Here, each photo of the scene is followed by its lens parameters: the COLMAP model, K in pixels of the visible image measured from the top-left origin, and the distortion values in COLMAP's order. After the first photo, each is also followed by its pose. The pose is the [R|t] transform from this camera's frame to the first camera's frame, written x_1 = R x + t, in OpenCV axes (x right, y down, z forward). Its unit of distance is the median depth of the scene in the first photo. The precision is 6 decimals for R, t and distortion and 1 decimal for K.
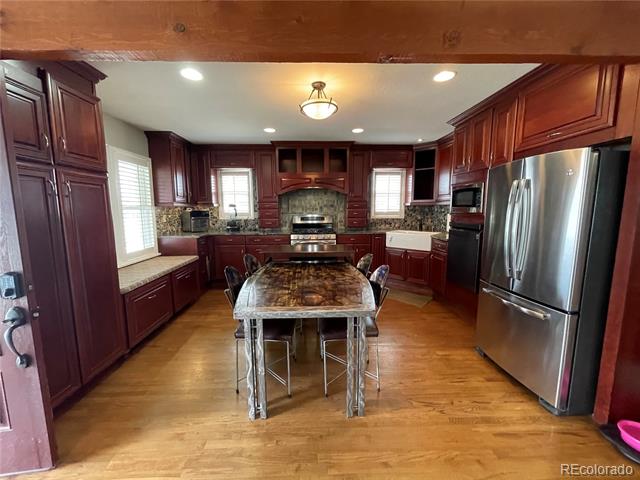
lens RADIAL K [[257.6, 0, 316.0], [0, 257.6, 240.0], [0, 0, 1]] dist [-0.003514, 0.001811]
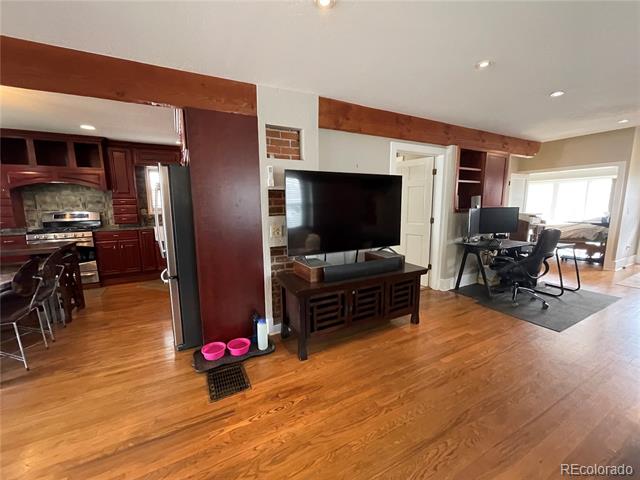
lens RADIAL K [[257.6, 0, 322.3], [0, 257.6, 240.5], [0, 0, 1]] dist [-0.003514, 0.001811]
pose [[0.897648, -0.067928, 0.435447, 0.383962], [0.058779, 0.997676, 0.034465, 0.025708], [-0.436776, -0.005342, 0.899554, -0.224447]]
